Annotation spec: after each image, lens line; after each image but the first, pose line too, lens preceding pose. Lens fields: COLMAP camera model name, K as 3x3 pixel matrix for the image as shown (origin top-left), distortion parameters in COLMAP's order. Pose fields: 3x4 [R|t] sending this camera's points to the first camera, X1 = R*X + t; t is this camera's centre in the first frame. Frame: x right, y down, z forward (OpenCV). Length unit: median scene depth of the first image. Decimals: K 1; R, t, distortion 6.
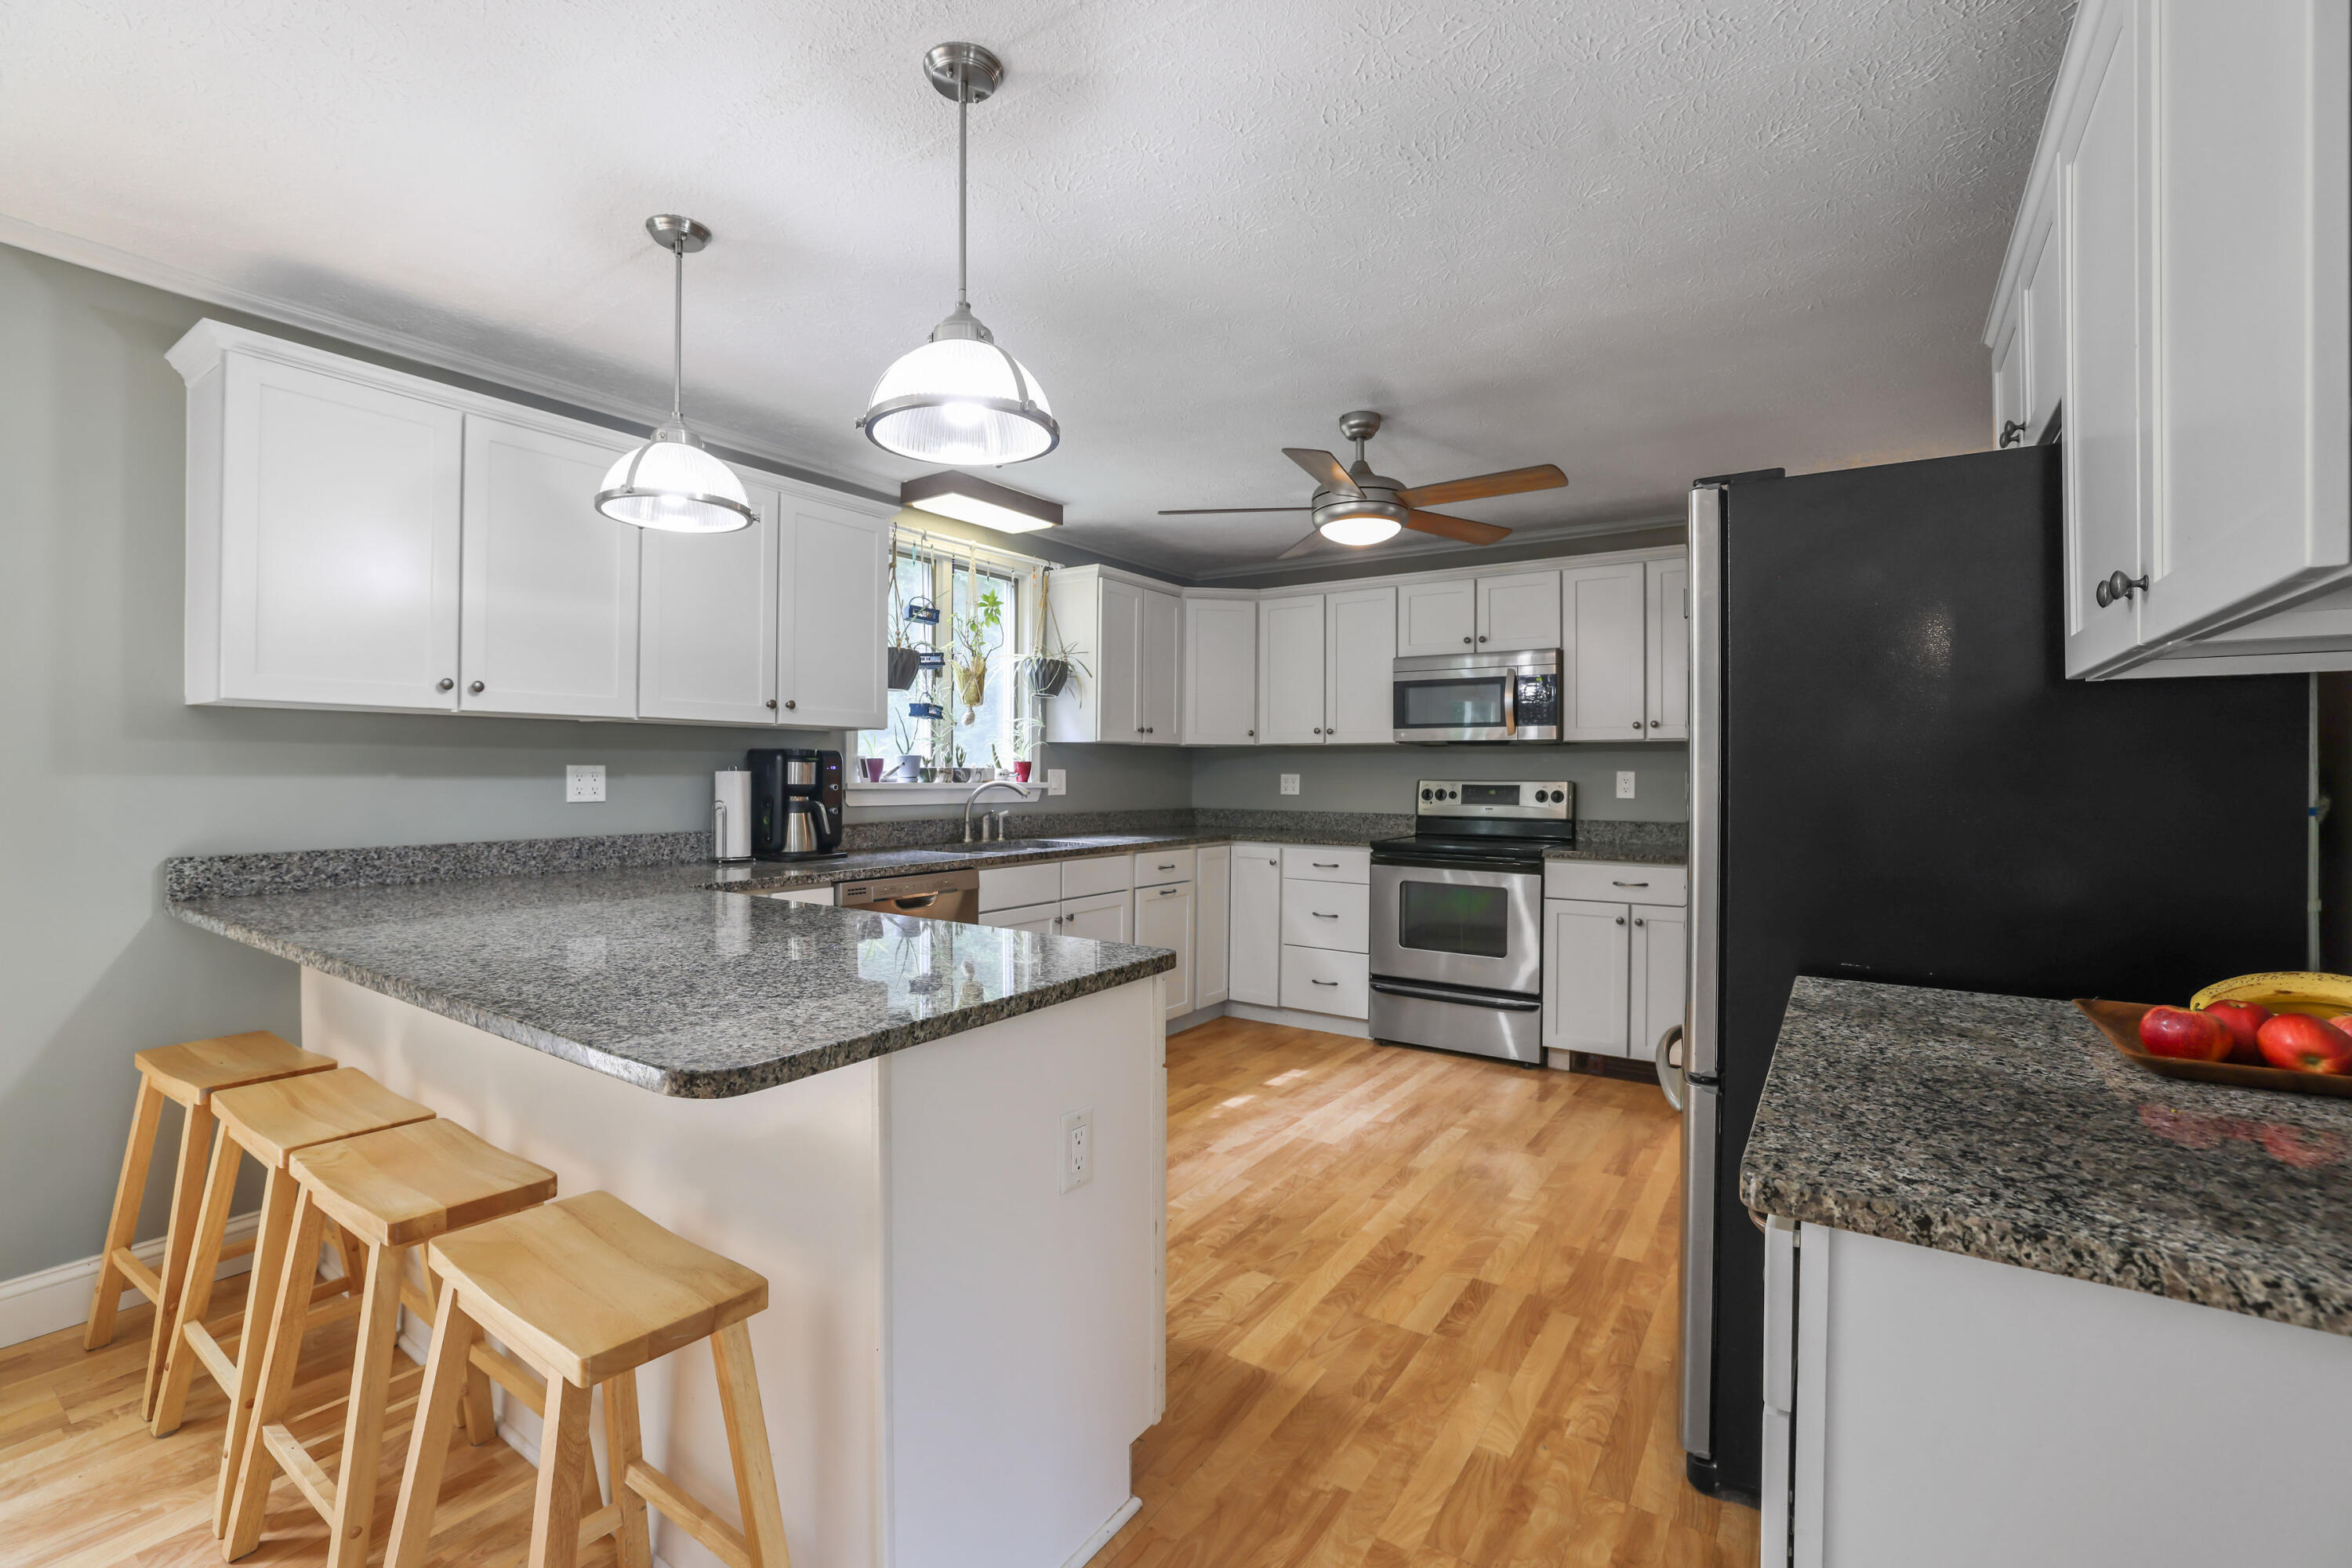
lens RADIAL K [[1003.0, 0, 1170.8], [0, 1003.0, 773.3], [0, 0, 1]] dist [-0.001145, 0.000081]
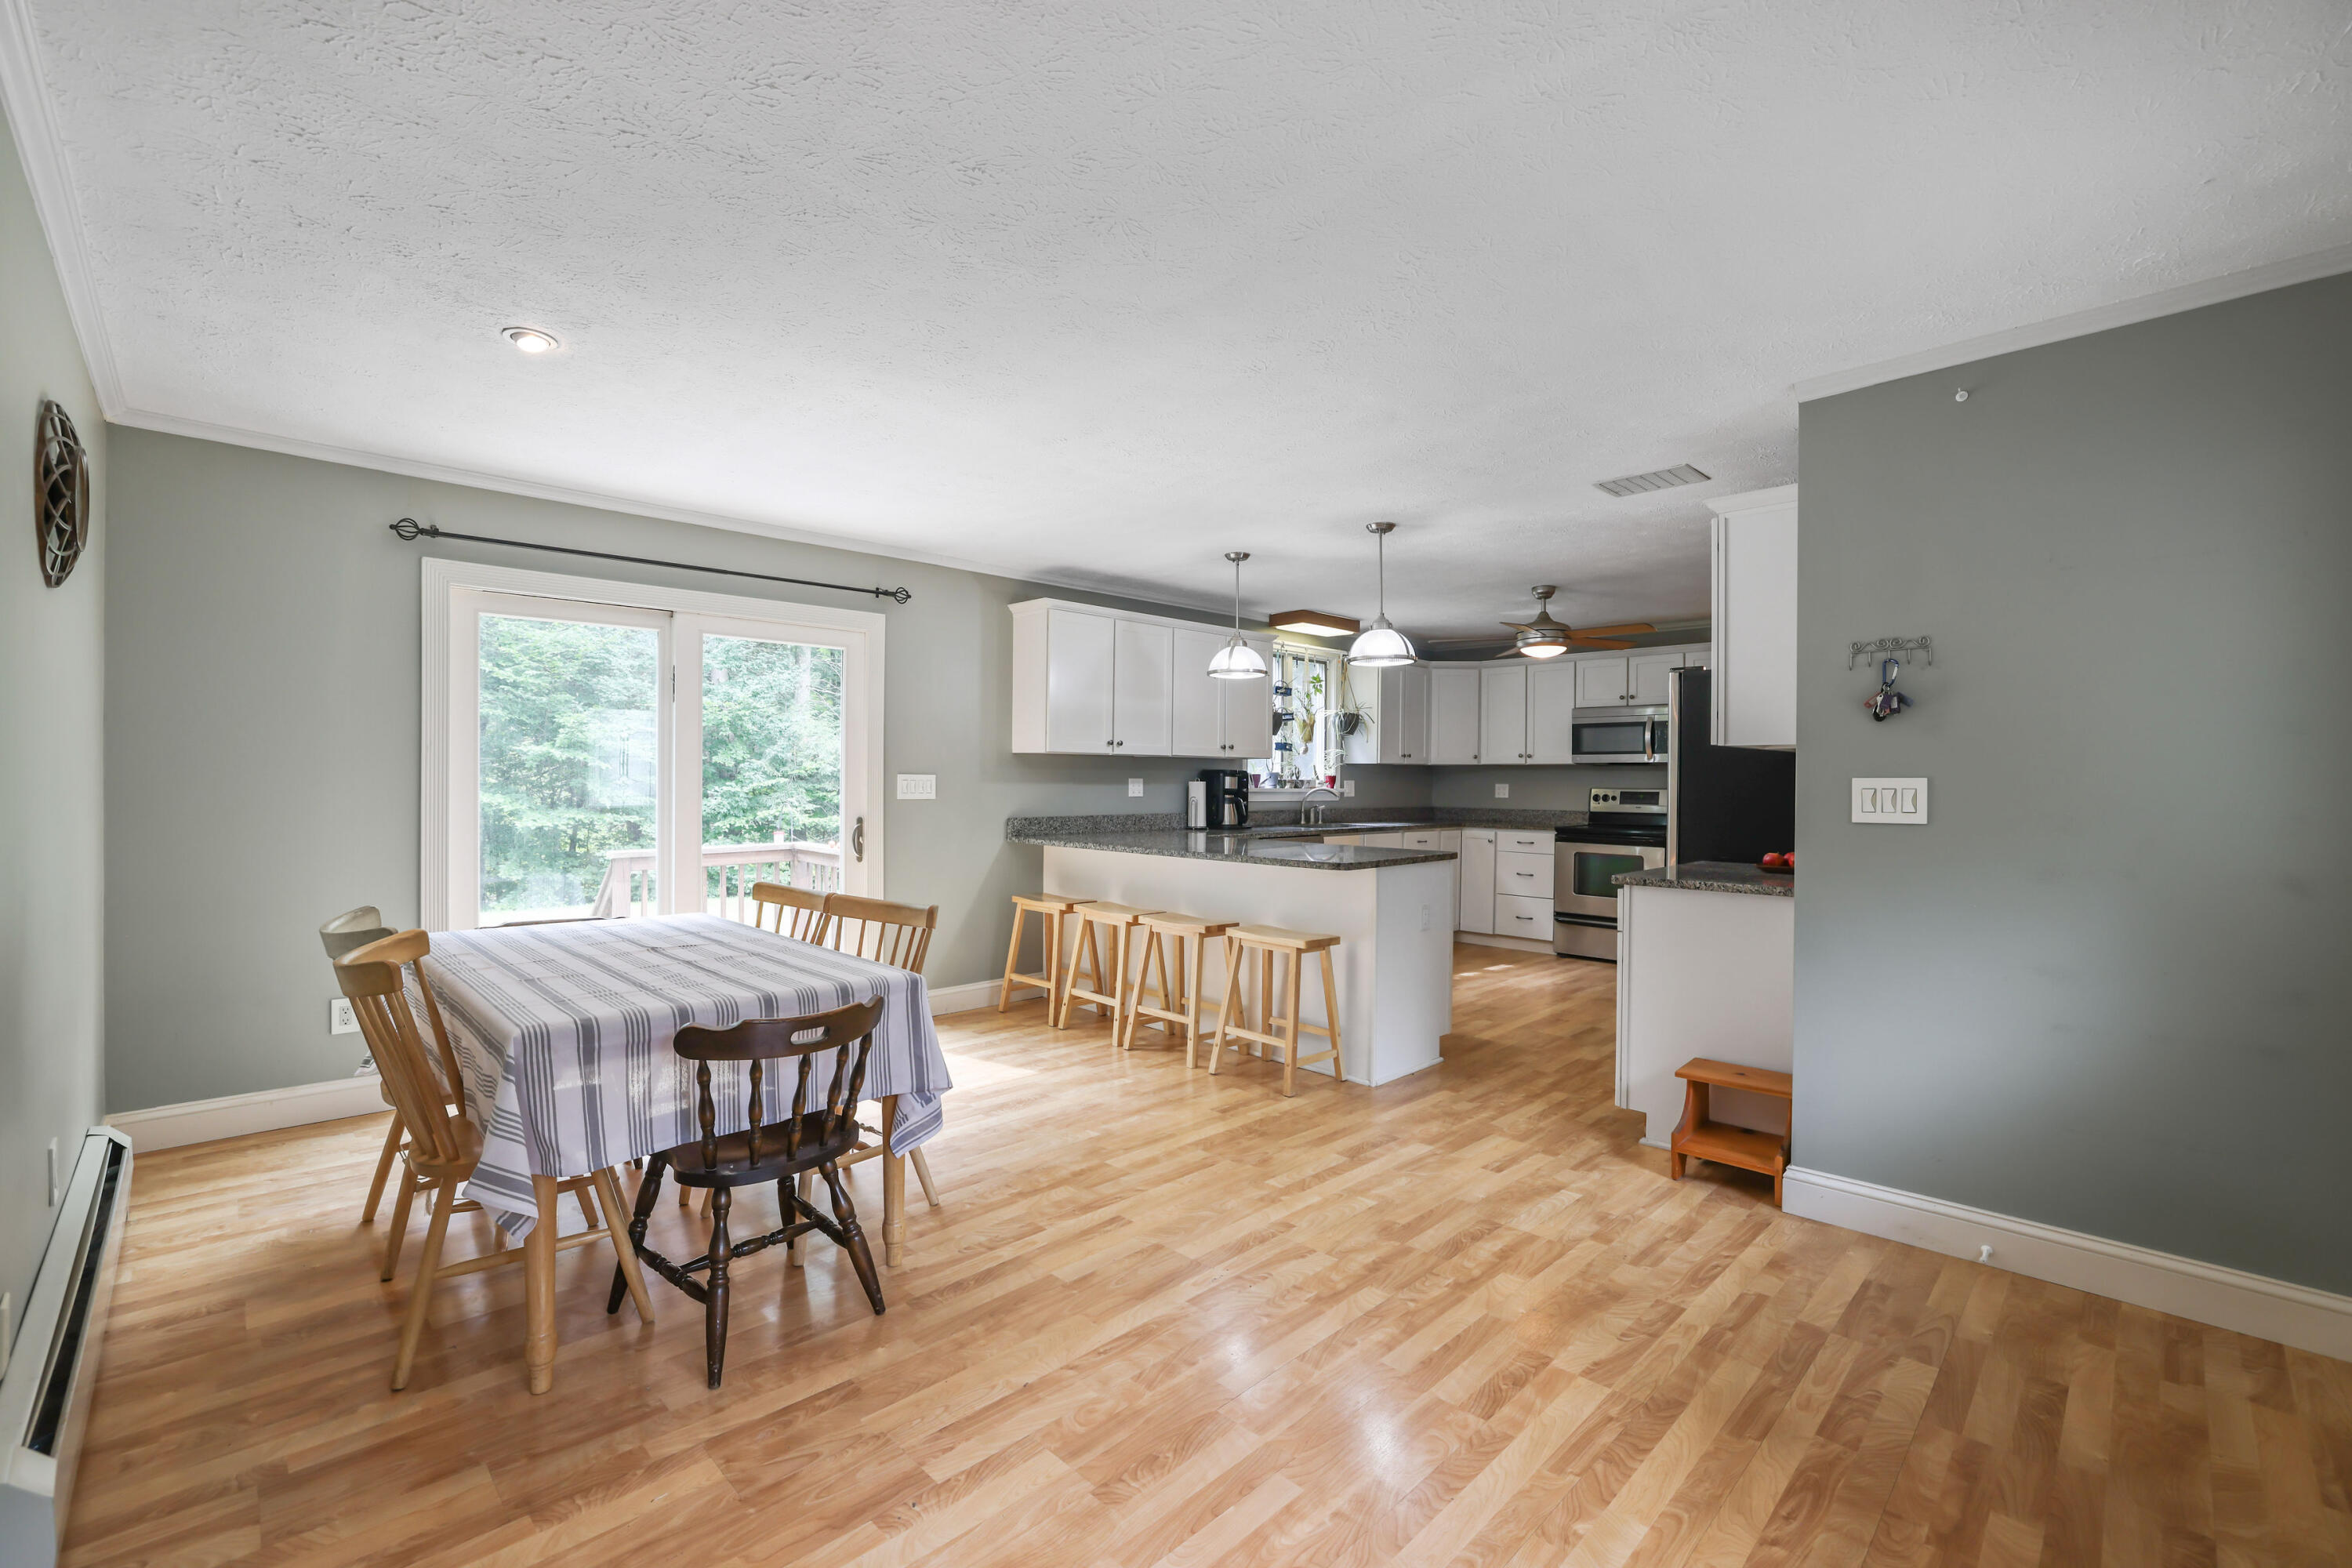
lens RADIAL K [[1003.0, 0, 1184.5], [0, 1003.0, 789.5], [0, 0, 1]] dist [-0.001145, 0.000081]
pose [[0.982617, 0.004220, -0.185596, -0.085418], [-0.002865, 0.999967, 0.007570, -0.000990], [0.185622, -0.006906, 0.982597, -0.693796]]
